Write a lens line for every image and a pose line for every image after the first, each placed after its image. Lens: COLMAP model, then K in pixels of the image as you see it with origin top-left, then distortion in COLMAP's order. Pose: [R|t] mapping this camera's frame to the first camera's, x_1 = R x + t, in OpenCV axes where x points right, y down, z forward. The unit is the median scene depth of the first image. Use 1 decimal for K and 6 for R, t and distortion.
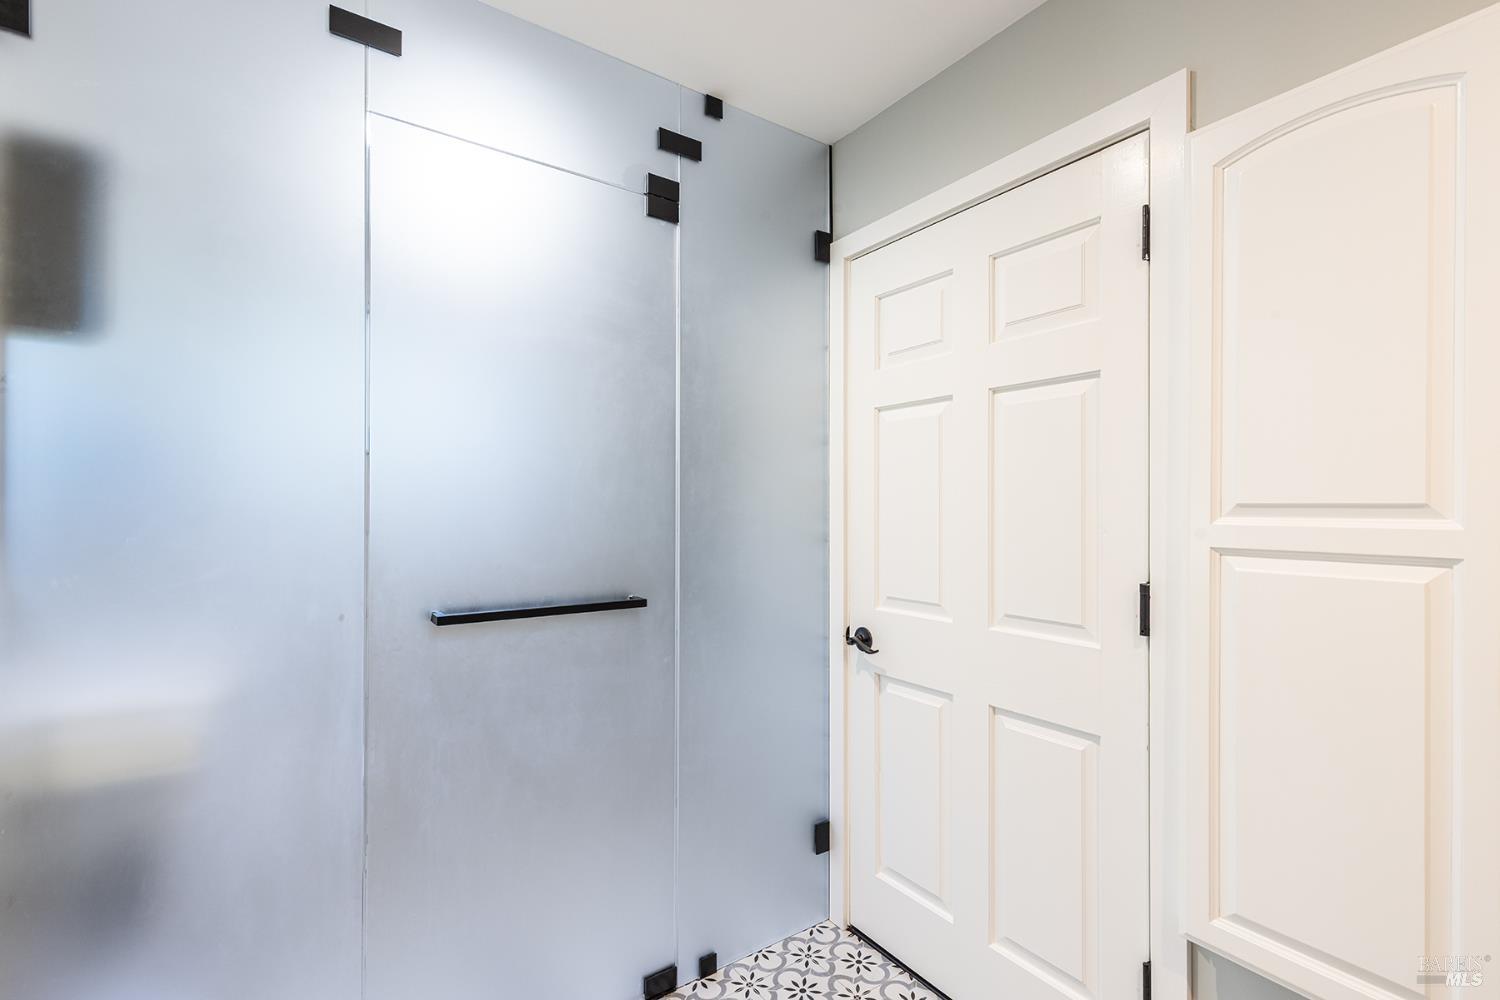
lens RADIAL K [[671.4, 0, 757.5], [0, 671.4, 507.8], [0, 0, 1]] dist [0.004347, 0.000579]
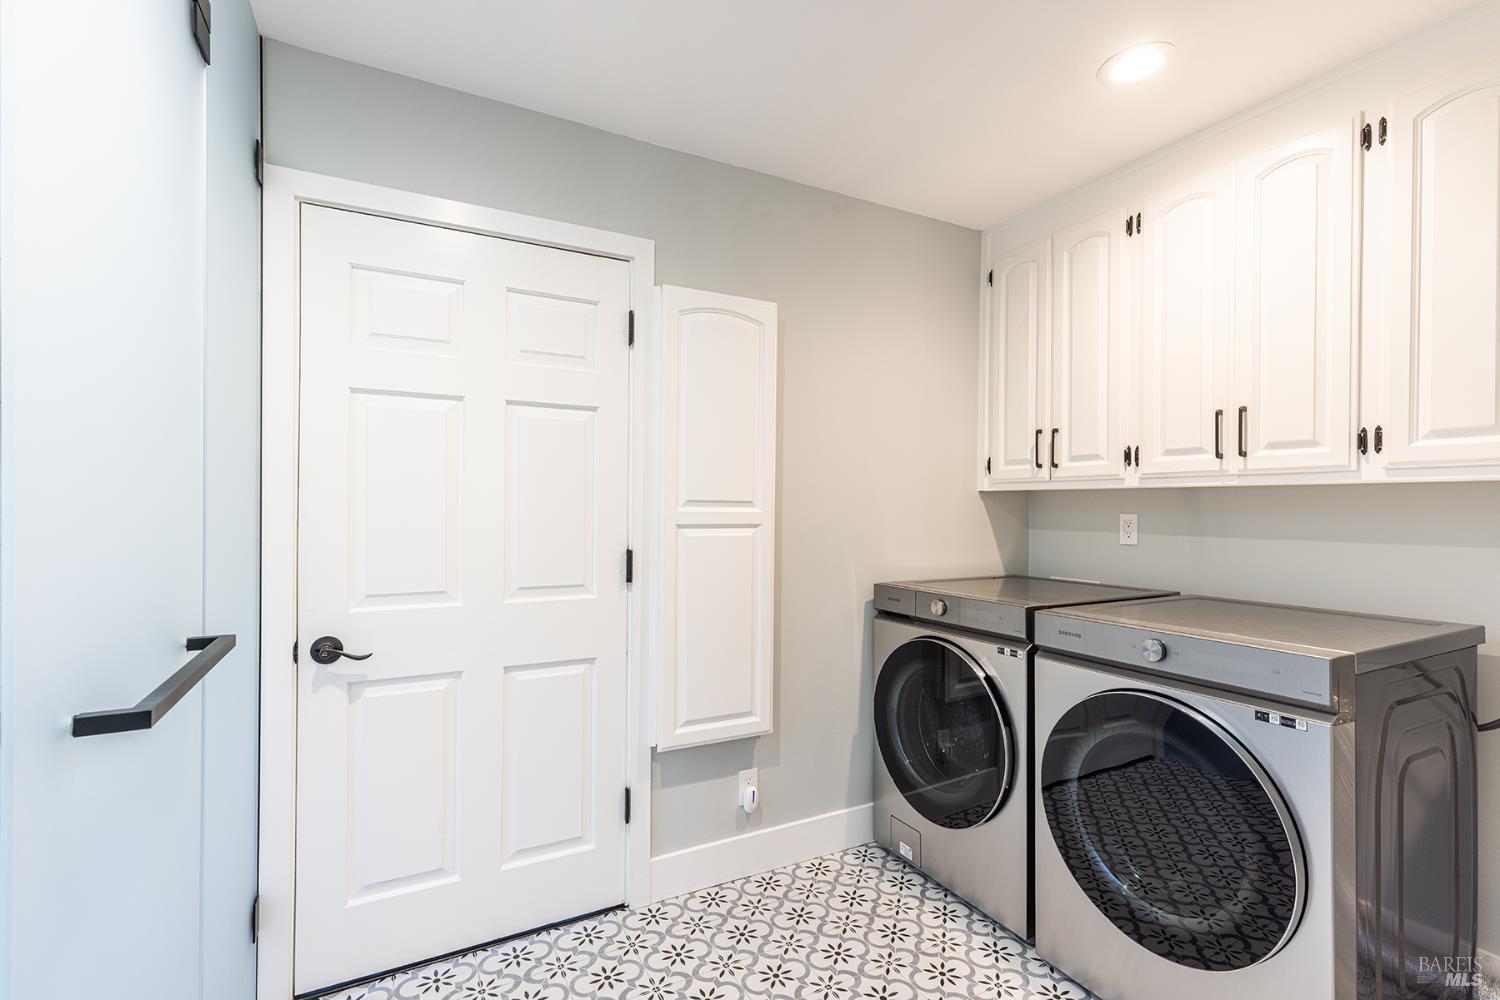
lens RADIAL K [[671.4, 0, 757.5], [0, 671.4, 507.8], [0, 0, 1]] dist [0.004347, 0.000579]
pose [[0.114100, -0.002657, 0.993466, -0.891046], [-0.007865, 0.999963, 0.003577, 0.006037], [-0.993438, -0.008221, 0.114075, 0.482867]]
